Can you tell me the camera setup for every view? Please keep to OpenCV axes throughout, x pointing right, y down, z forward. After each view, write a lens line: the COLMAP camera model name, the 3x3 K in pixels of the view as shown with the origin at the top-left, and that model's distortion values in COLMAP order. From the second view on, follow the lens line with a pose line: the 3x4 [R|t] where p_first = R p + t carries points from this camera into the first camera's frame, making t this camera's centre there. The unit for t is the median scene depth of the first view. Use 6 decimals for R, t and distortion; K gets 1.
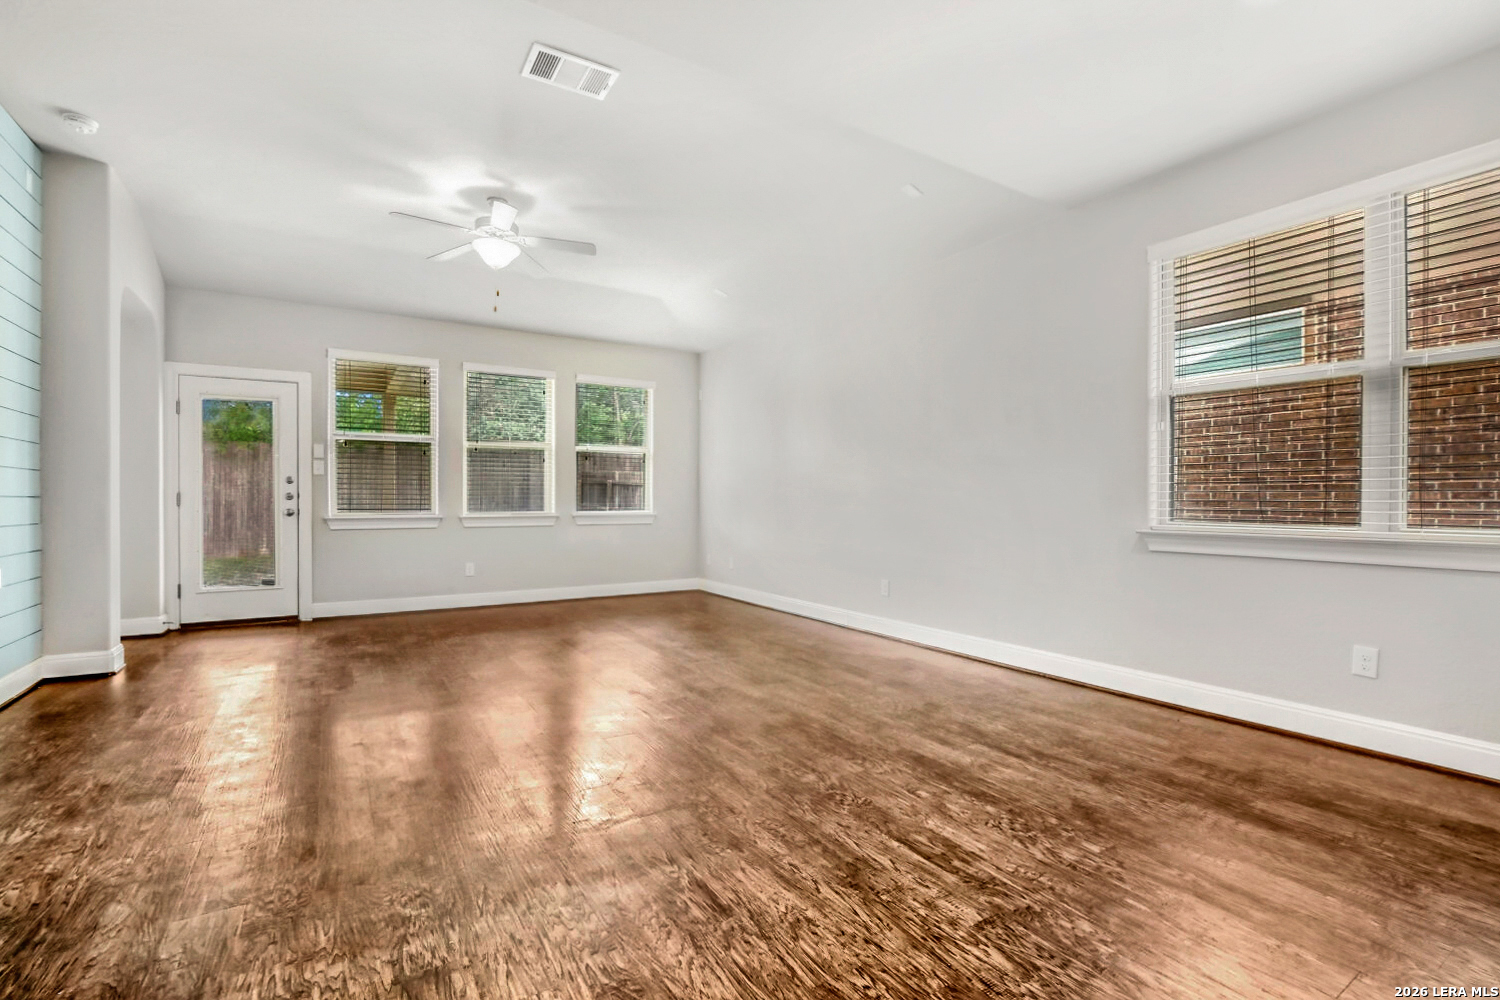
lens RADIAL K [[660.9, 0, 745.6], [0, 660.9, 502.9], [0, 0, 1]] dist [-0.013051, -0.000241]
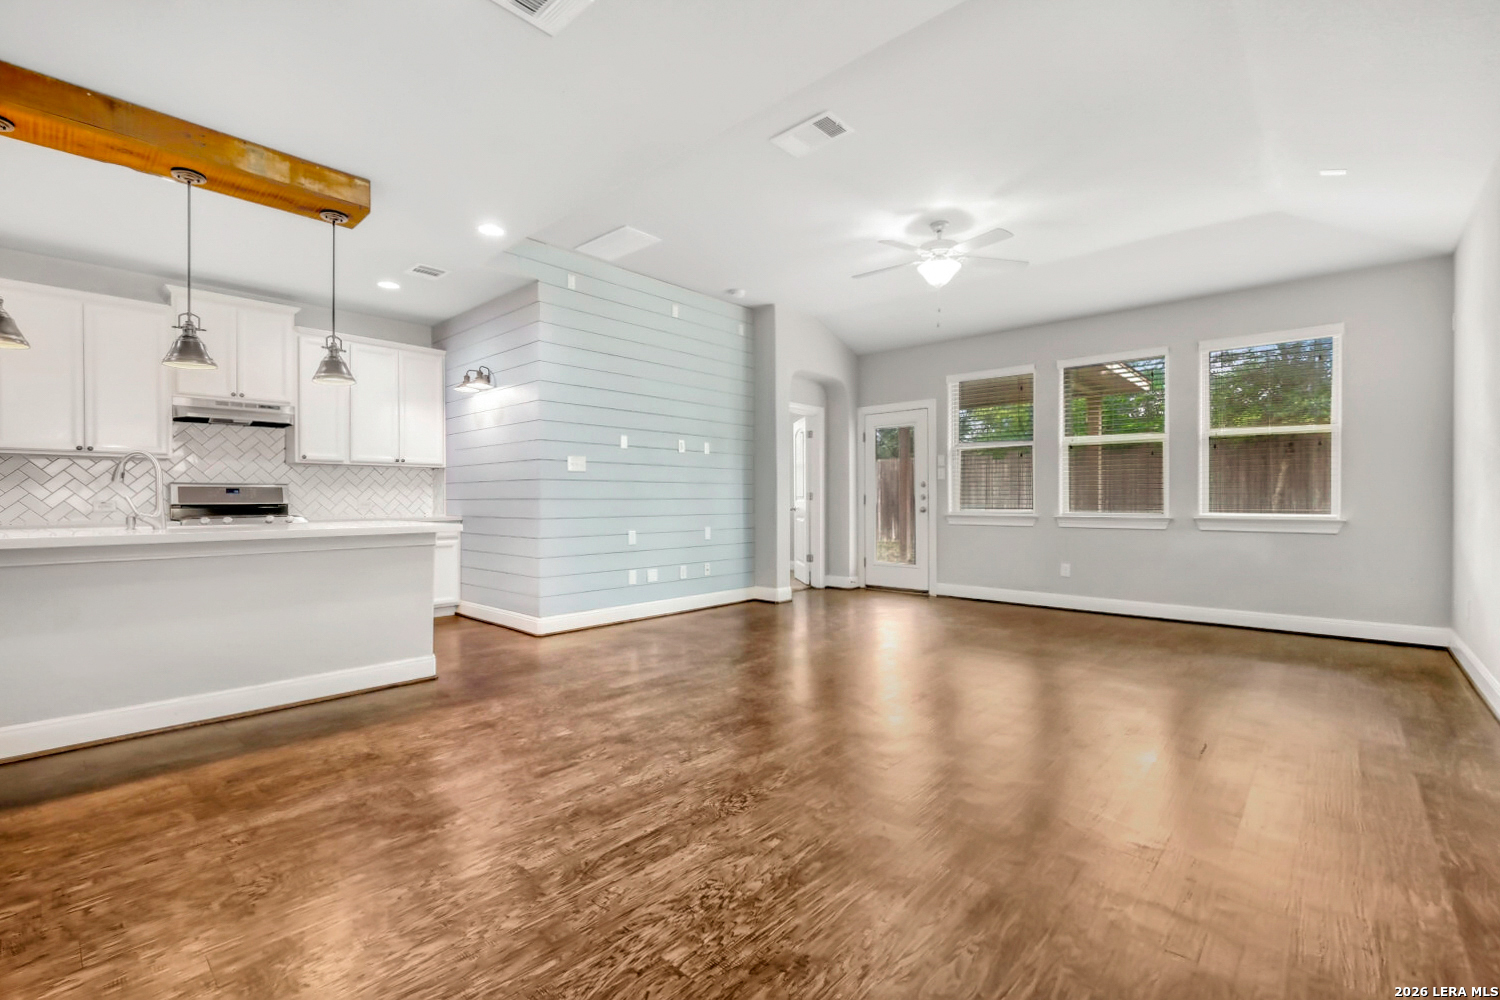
lens RADIAL K [[660.9, 0, 745.6], [0, 660.9, 502.9], [0, 0, 1]] dist [-0.013051, -0.000241]
pose [[0.271334, 0.000792, -0.962485, 1.074423], [-0.001110, 0.999999, 0.000509, 0.002368], [0.962484, 0.000930, 0.271335, 0.731446]]
